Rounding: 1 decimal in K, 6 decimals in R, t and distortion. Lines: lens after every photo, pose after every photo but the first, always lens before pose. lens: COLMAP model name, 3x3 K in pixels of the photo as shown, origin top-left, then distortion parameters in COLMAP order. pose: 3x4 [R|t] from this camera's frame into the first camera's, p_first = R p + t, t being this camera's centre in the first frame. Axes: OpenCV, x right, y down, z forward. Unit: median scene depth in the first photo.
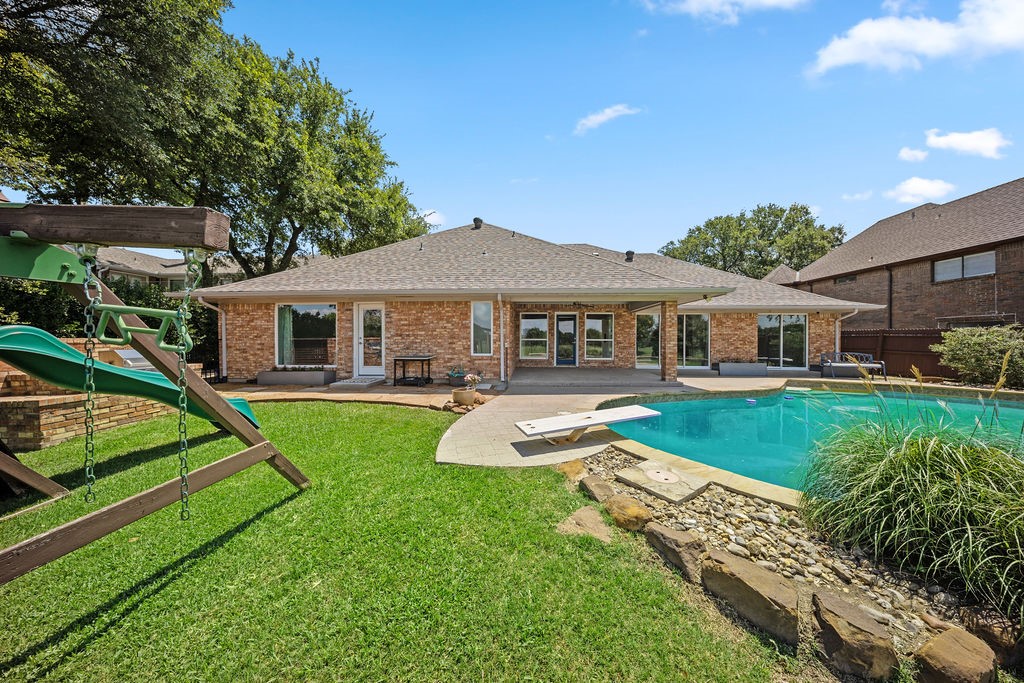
lens RADIAL K [[307.9, 0, 512.0], [0, 307.9, 341.5], [0, 0, 1]] dist [0.000241, -0.000001]
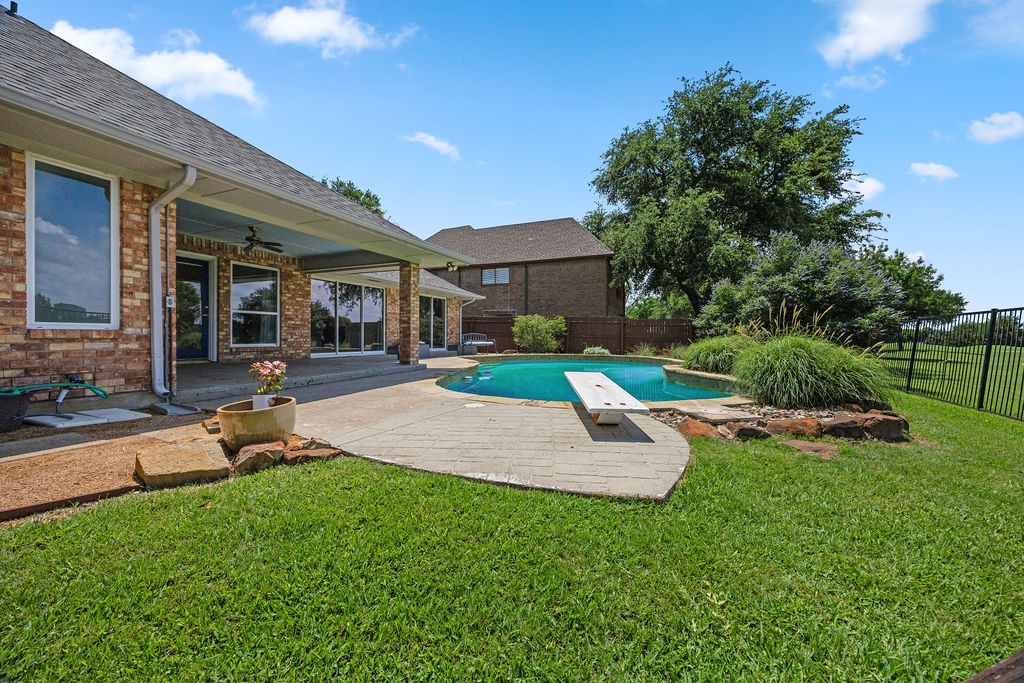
lens RADIAL K [[396.5, 0, 508.6], [0, 396.5, 339.4], [0, 0, 1]] dist [0.000475, -0.000079]
pose [[0.334906, -0.007293, 0.942223, -0.274394], [0.002284, 0.999973, 0.006928, 0.044249], [-0.942249, -0.000168, 0.334913, 0.325489]]
